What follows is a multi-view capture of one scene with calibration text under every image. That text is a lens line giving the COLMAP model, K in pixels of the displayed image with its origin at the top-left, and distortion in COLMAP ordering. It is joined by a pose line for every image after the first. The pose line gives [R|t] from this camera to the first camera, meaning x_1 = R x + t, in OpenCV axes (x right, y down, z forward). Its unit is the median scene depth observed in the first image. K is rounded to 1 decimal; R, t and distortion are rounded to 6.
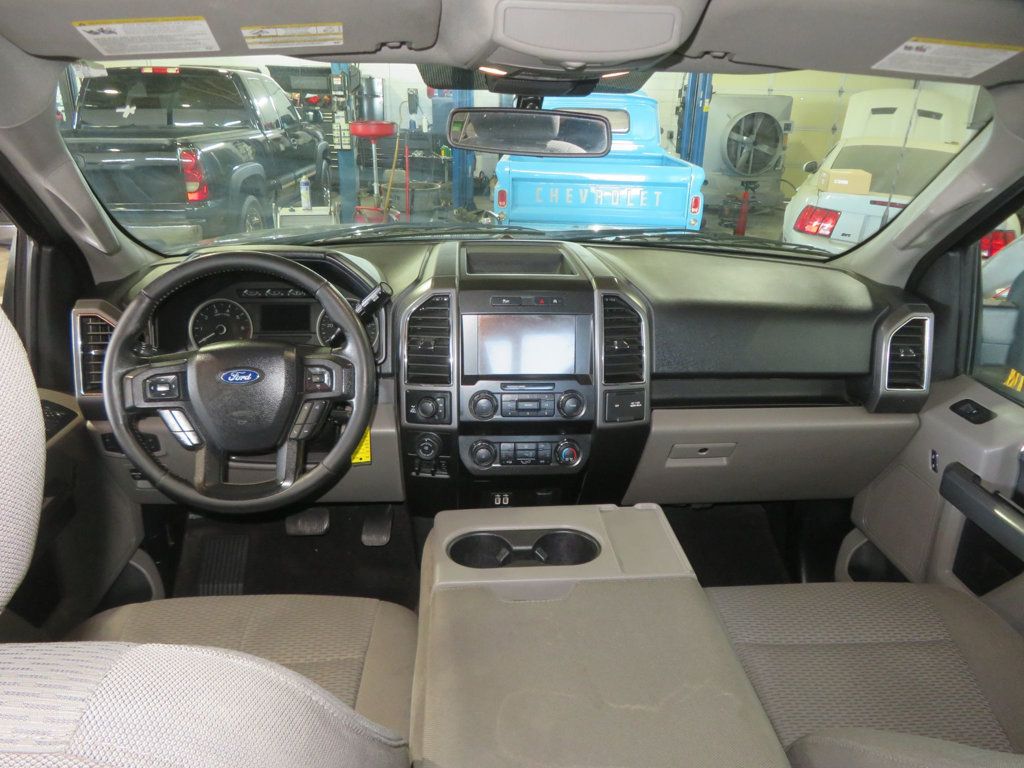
lens RADIAL K [[706.5, 0, 512.0], [0, 706.5, 384.0], [0, 0, 1]] dist [-0.004217, 0.000774]
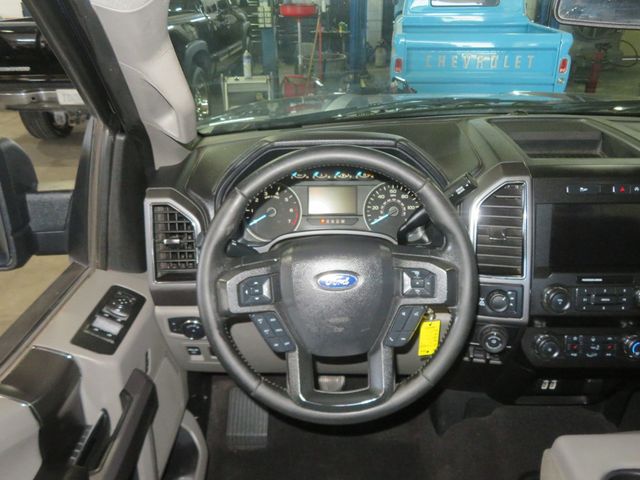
lens RADIAL K [[542.4, 0, 320.0], [0, 542.4, 240.0], [0, 0, 1]] dist [0.000427, 0.008209]
pose [[0.994748, 0.008822, -0.101973, -0.265623], [-0.002914, 0.998316, 0.057938, -0.084899], [0.102313, -0.057337, 0.993098, 0.227639]]
